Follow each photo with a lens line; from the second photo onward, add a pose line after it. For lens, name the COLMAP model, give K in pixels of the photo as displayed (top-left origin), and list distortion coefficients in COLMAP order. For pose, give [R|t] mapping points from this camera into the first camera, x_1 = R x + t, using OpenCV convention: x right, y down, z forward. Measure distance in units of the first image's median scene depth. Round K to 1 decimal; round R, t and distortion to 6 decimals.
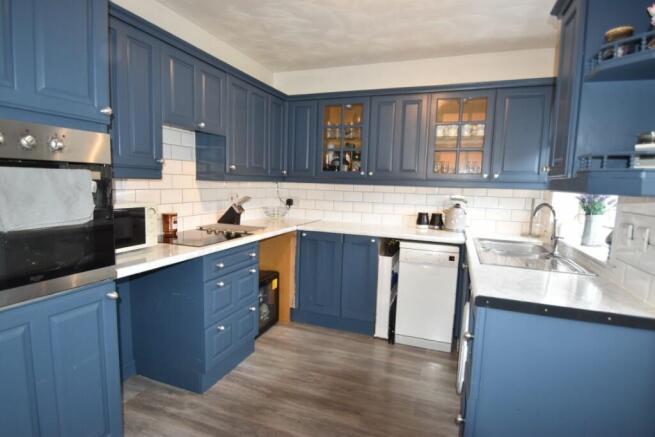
lens RADIAL K [[348.6, 0, 324.7], [0, 348.6, 224.8], [0, 0, 1]] dist [-0.012653, -0.000994]
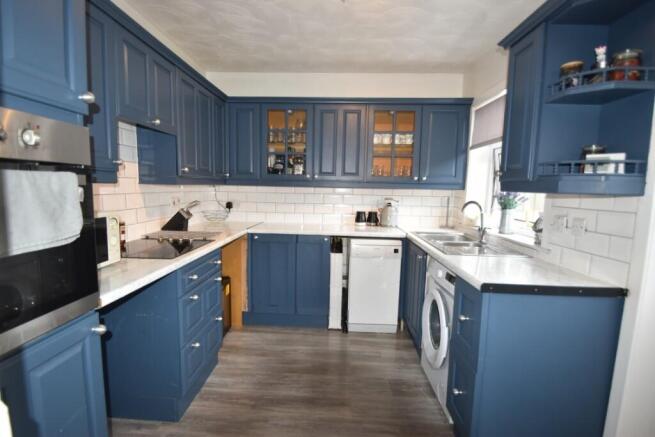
lens RADIAL K [[320.3, 0, 324.6], [0, 320.3, 224.4], [0, 0, 1]] dist [-0.000647, -0.000278]
pose [[0.949368, -0.045696, 0.310826, -0.174110], [0.044219, 0.998952, 0.011801, -0.012877], [-0.311040, 0.002541, 0.950393, 0.070054]]
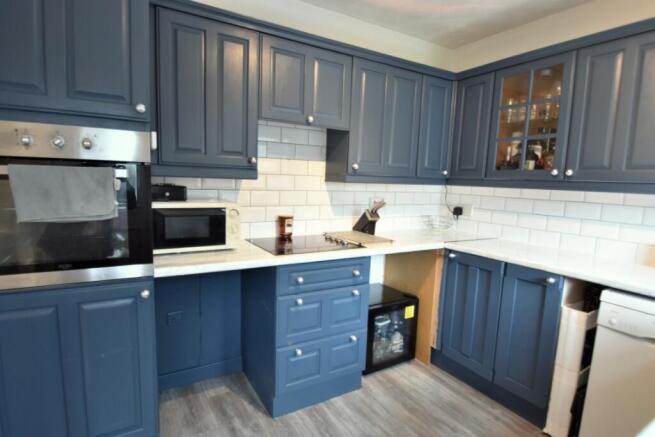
lens RADIAL K [[348.6, 0, 324.7], [0, 348.6, 224.8], [0, 0, 1]] dist [-0.012653, -0.000994]
pose [[0.781390, 0.077052, -0.619268, 0.205320], [-0.086114, 0.996168, 0.015289, -0.027833], [0.618073, 0.041381, 0.785031, 0.273385]]
